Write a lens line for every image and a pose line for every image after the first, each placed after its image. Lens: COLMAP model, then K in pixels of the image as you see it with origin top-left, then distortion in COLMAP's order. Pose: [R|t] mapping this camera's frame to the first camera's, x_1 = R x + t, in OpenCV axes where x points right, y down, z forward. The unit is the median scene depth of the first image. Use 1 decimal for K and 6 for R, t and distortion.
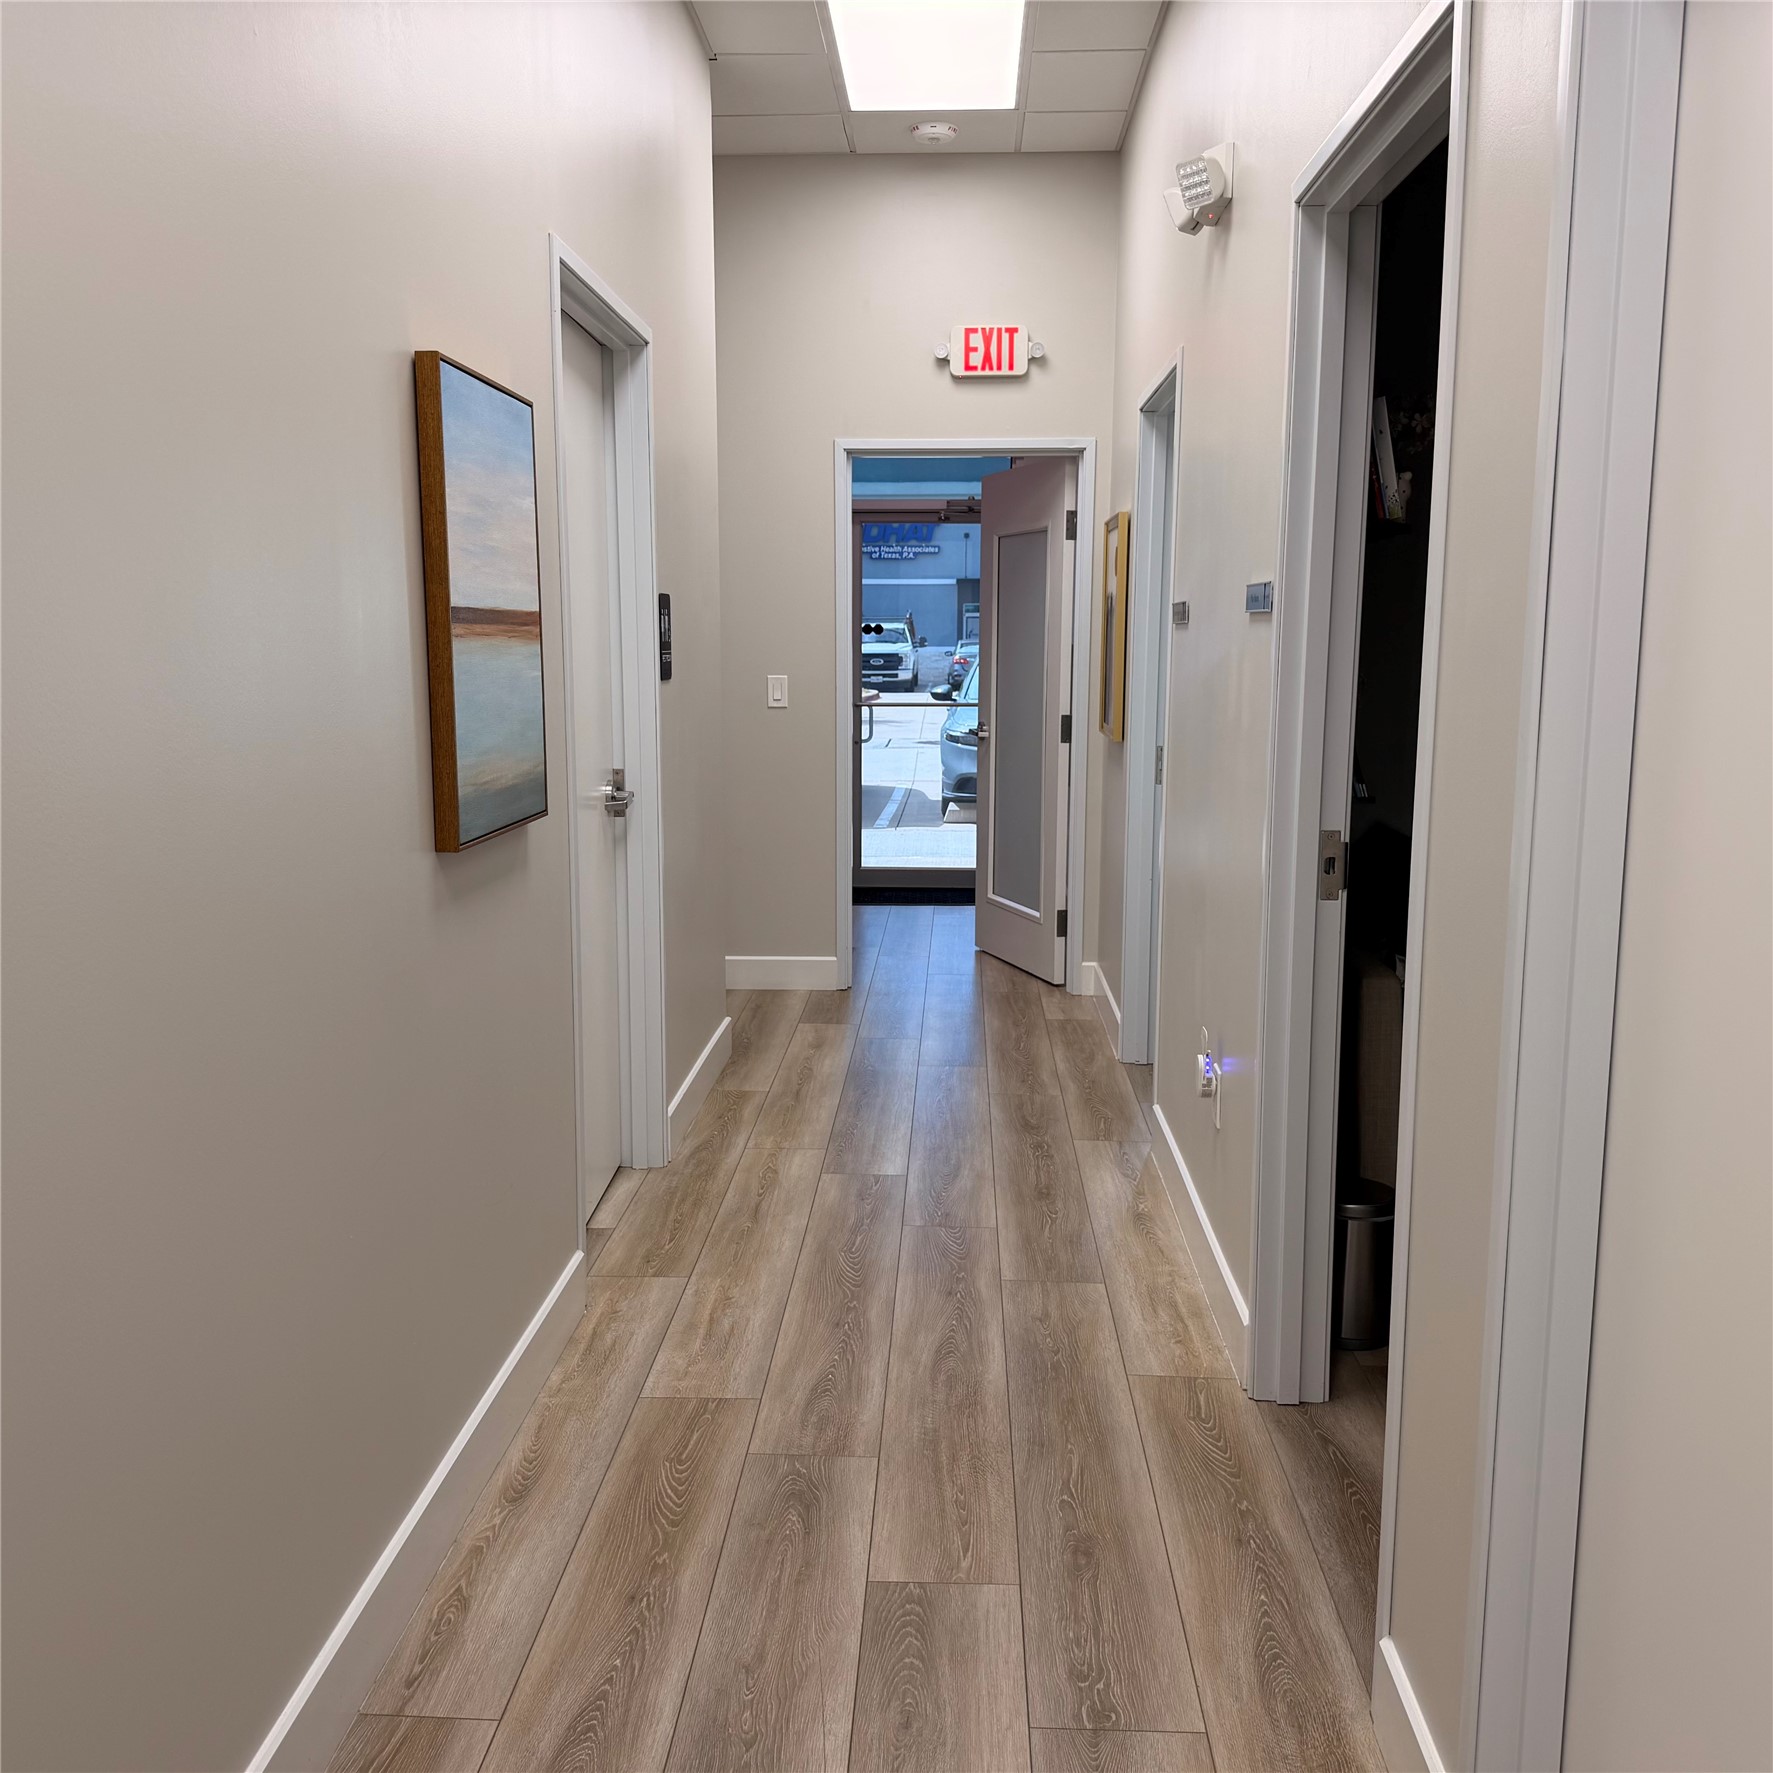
lens RADIAL K [[1638.6, 0, 880.1], [0, 1638.6, 888.4], [0, 0, 1]] dist [0.015598, 0.000000]
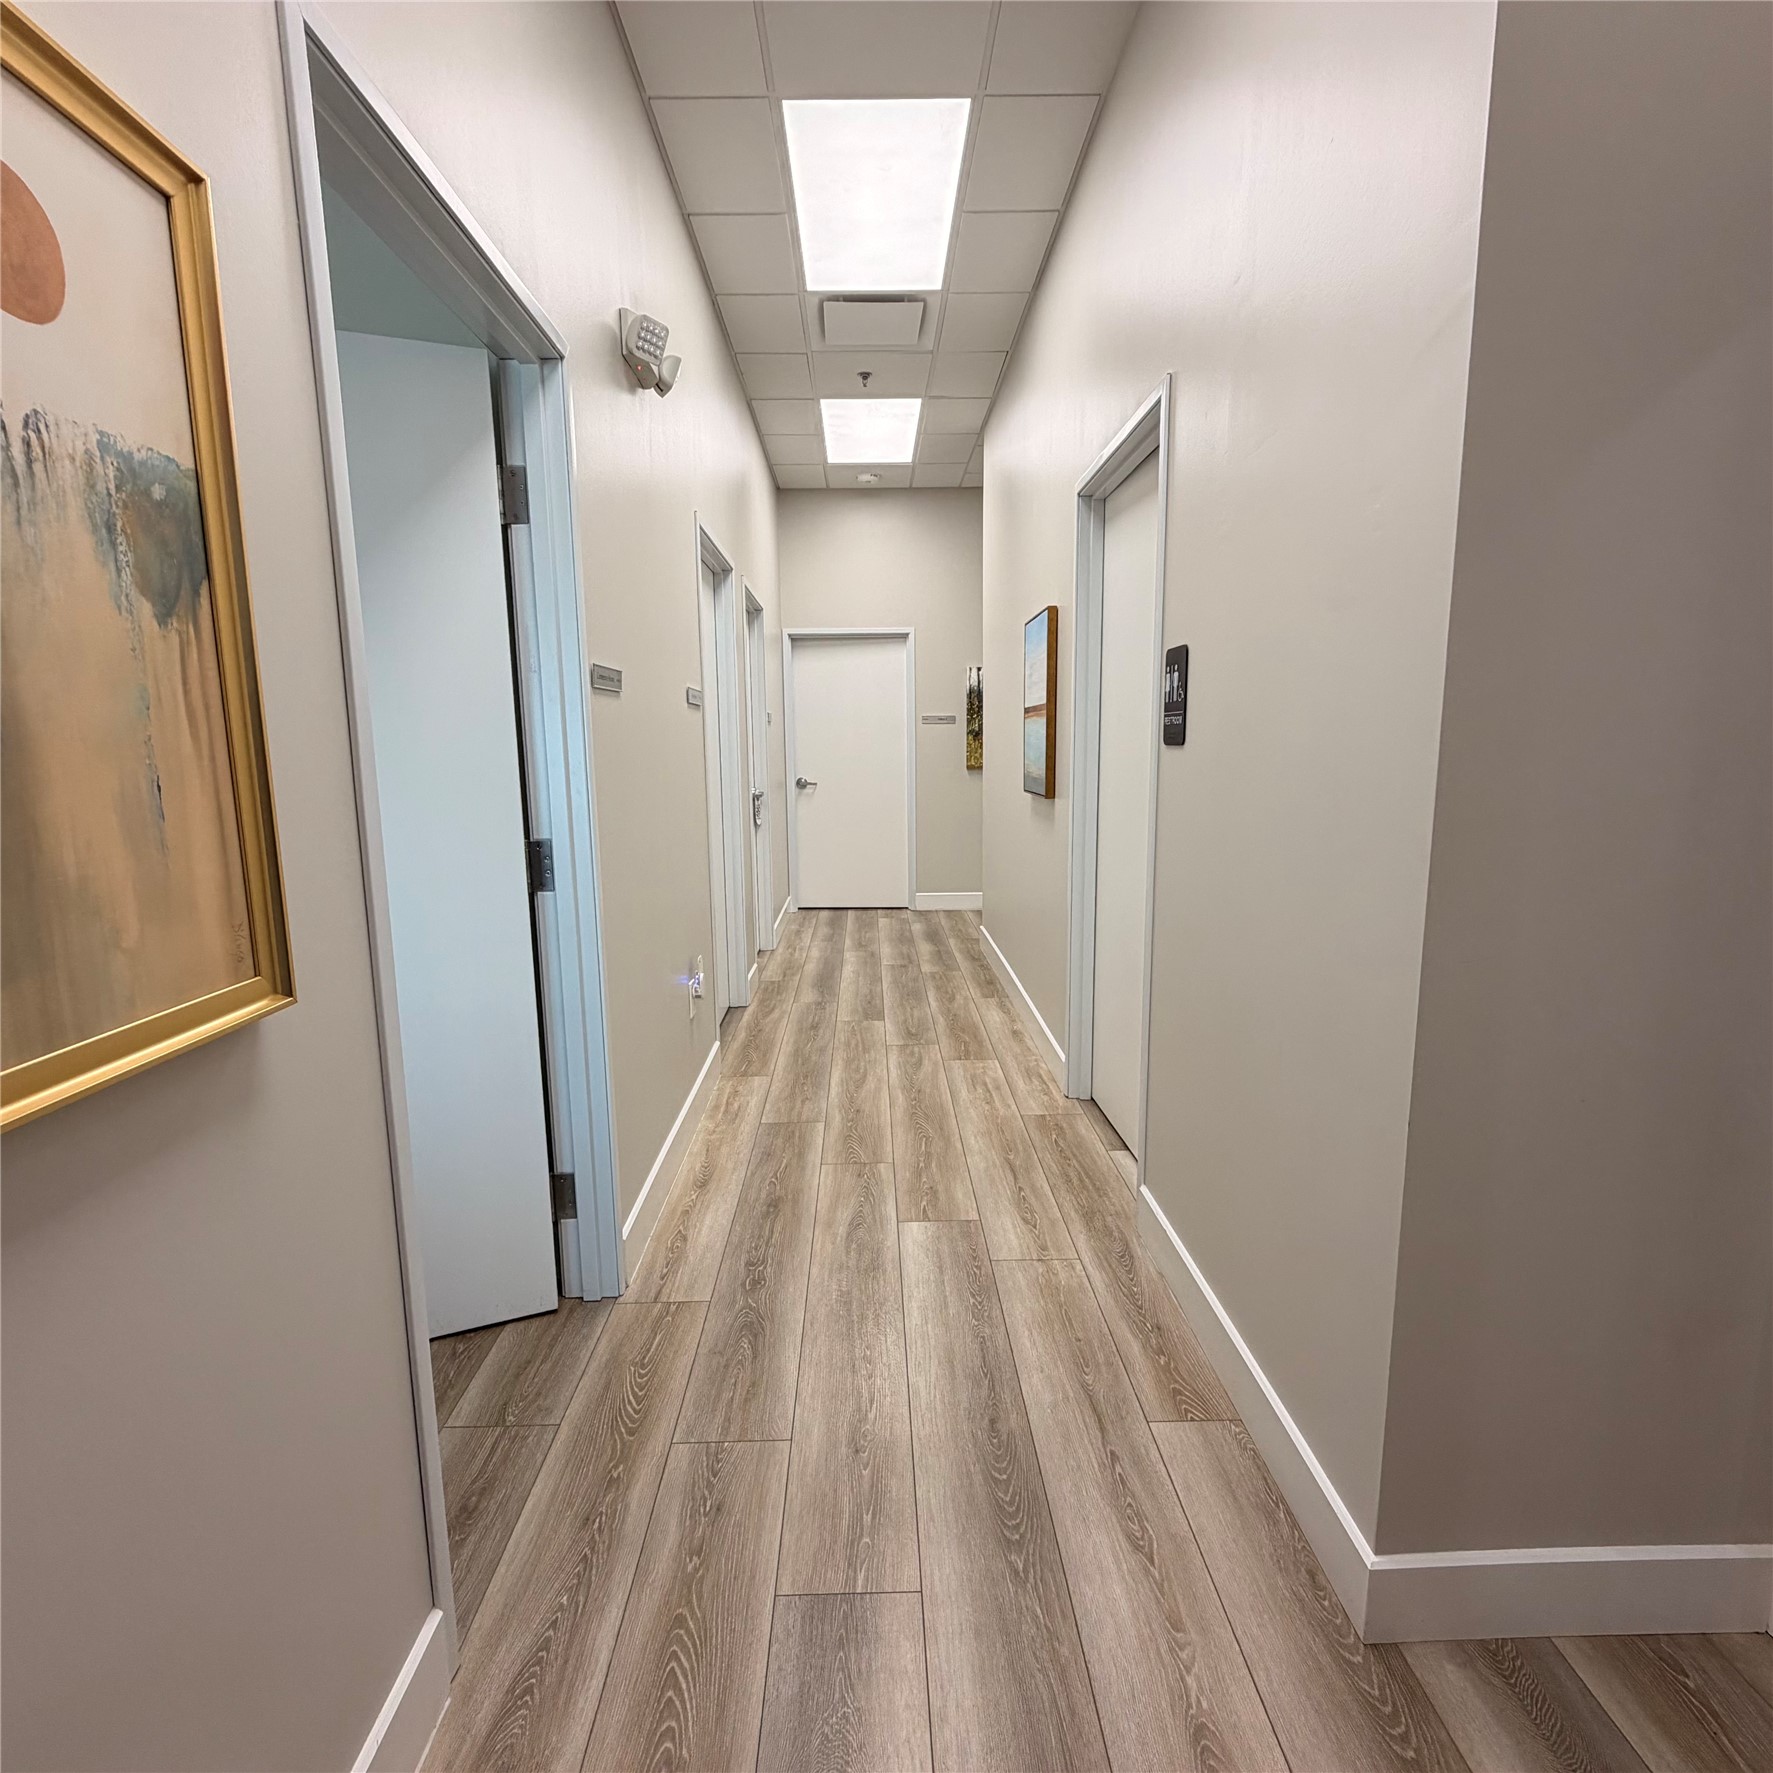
lens RADIAL K [[938.4, 0, 876.4], [0, 938.4, 886.8], [0, 0, 1]] dist [-0.003261, -0.008318]
pose [[-0.998228, 0.019375, -0.056255, 0.066818], [0.001765, 0.954722, 0.297495, -0.231570], [0.059472, 0.296869, -0.953065, 1.686240]]
